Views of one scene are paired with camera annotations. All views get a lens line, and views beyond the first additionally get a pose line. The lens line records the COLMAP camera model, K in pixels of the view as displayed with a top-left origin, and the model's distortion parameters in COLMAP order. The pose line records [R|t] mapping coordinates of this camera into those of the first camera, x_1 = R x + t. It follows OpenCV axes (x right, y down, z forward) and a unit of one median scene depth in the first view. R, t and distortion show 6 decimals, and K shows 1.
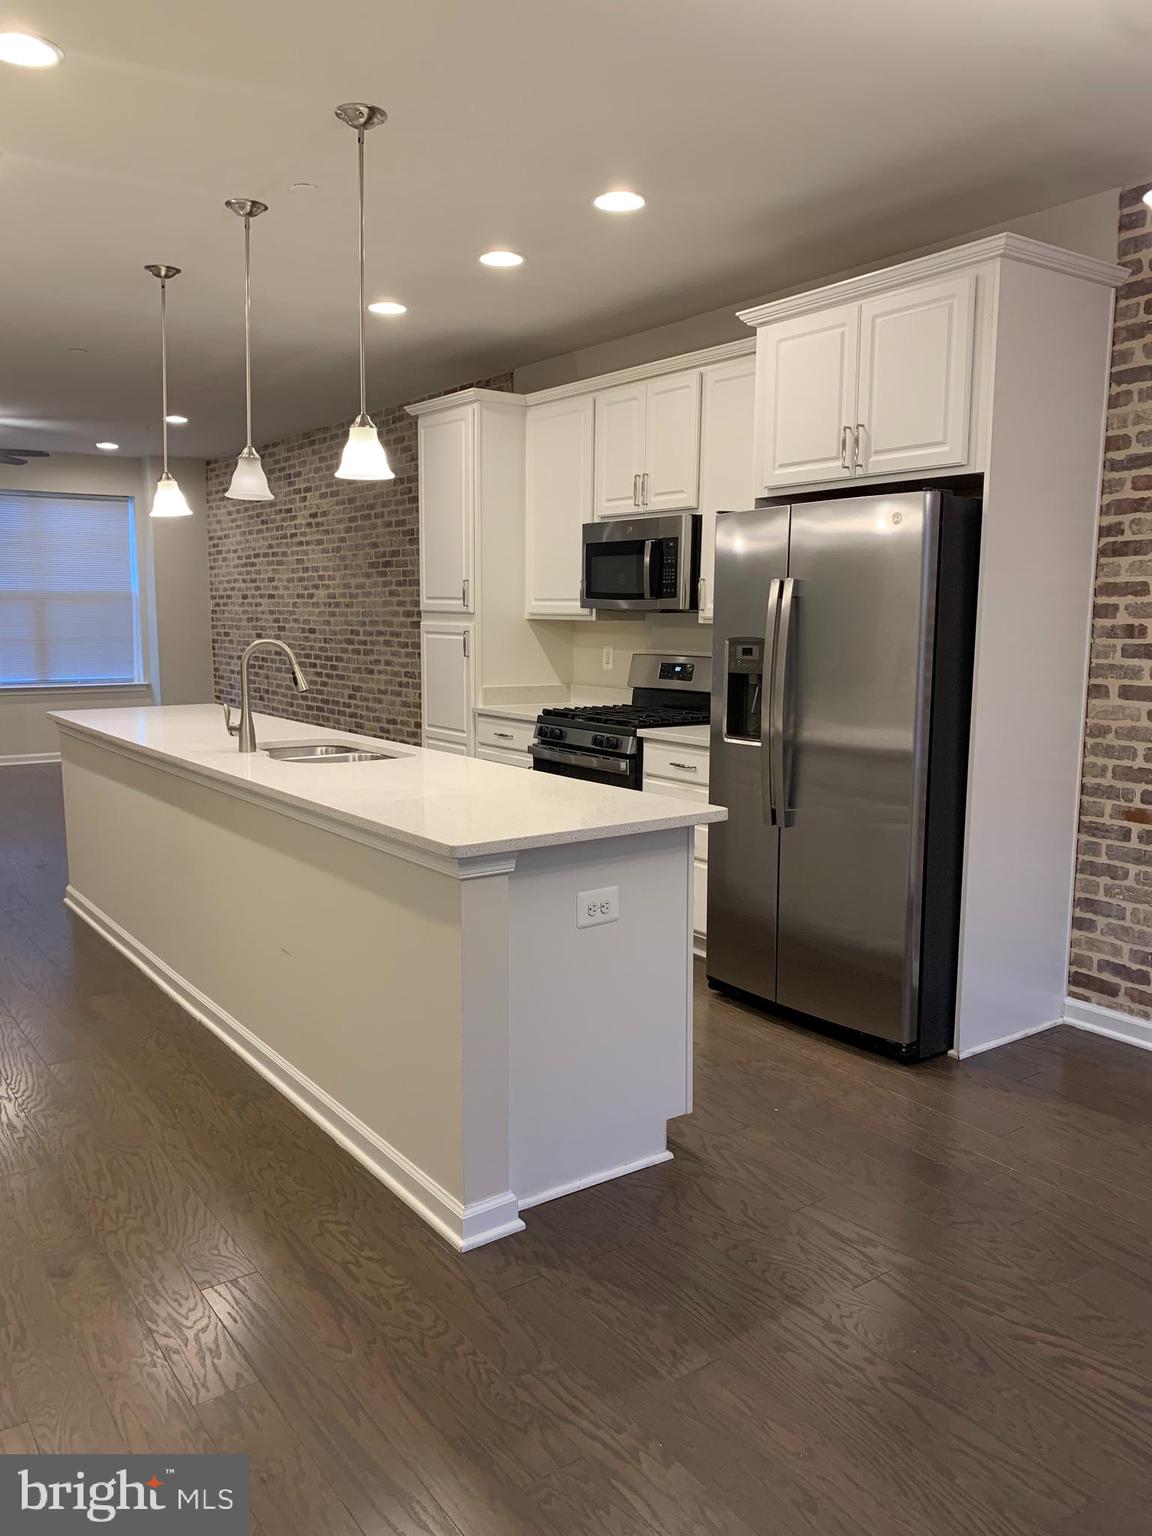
lens RADIAL K [[1181.9, 0, 584.8], [0, 1181.9, 777.0], [0, 0, 1]] dist [0.052573, -0.079691]
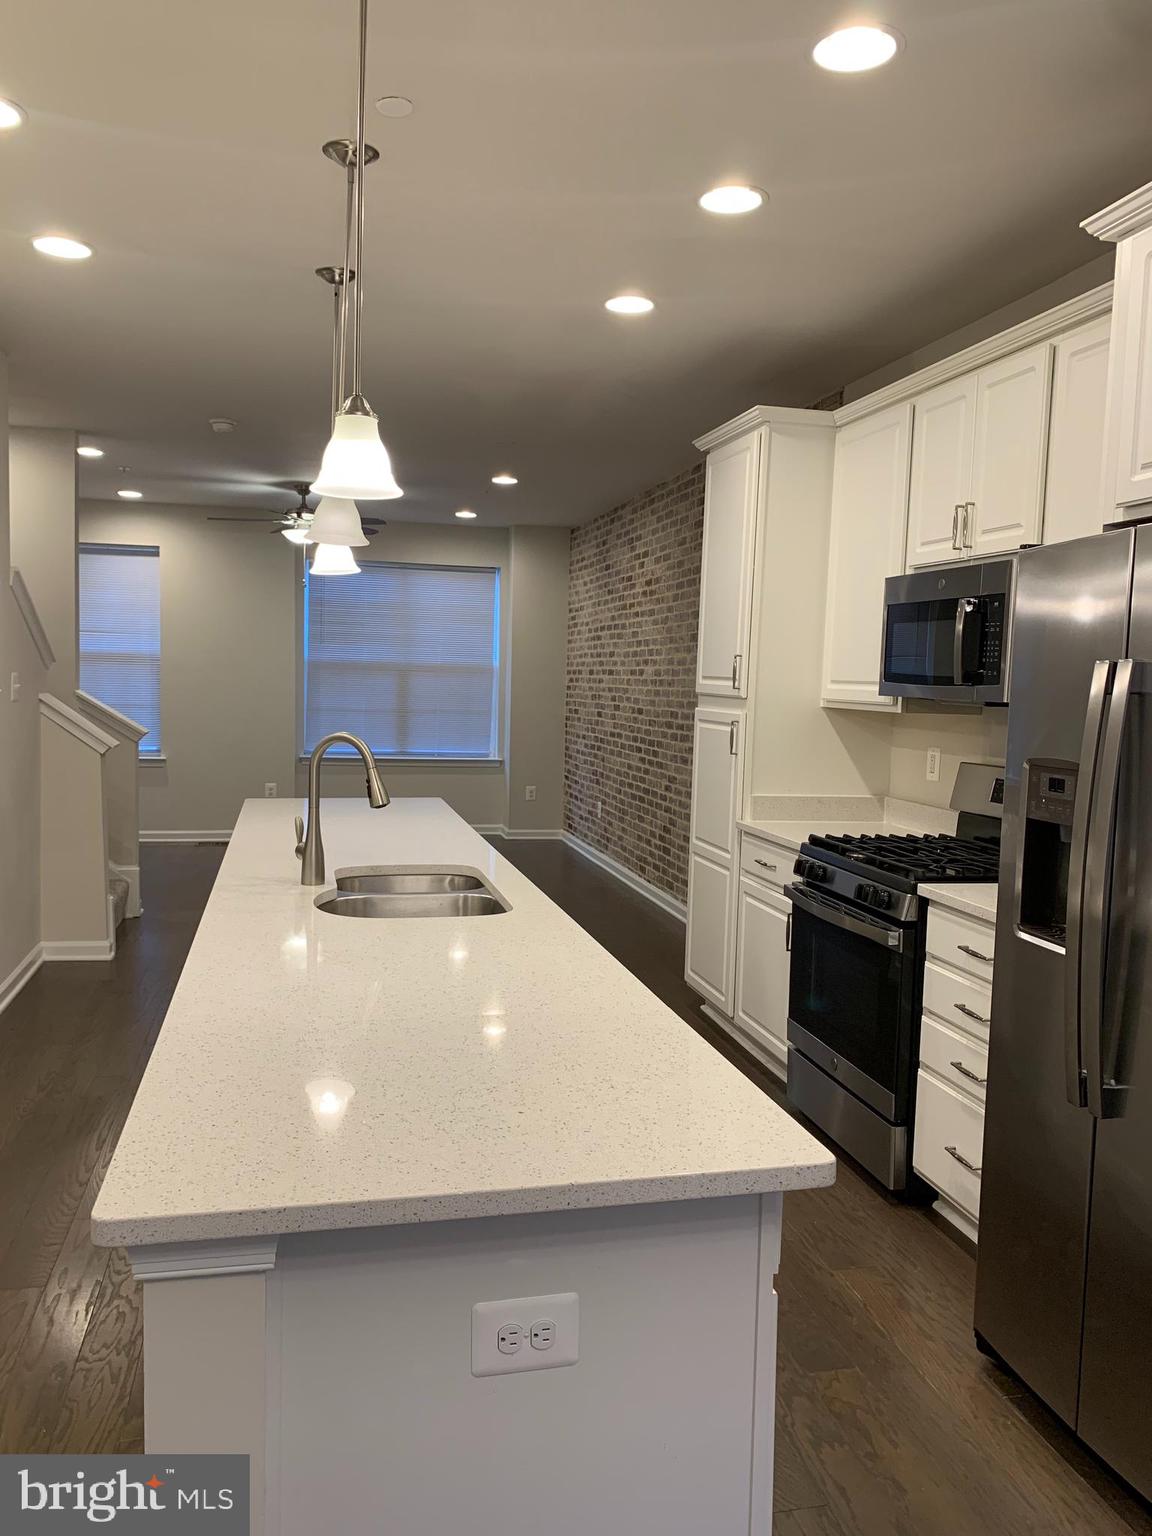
lens RADIAL K [[1181.9, 0, 568.4], [0, 1181.9, 770.6], [0, 0, 1]] dist [0.052573, -0.079691]
pose [[0.921700, 0.049598, -0.384718, 0.100220], [-0.075602, 0.995742, -0.052754, -0.046106], [0.380464, 0.077709, 0.921525, 0.274011]]
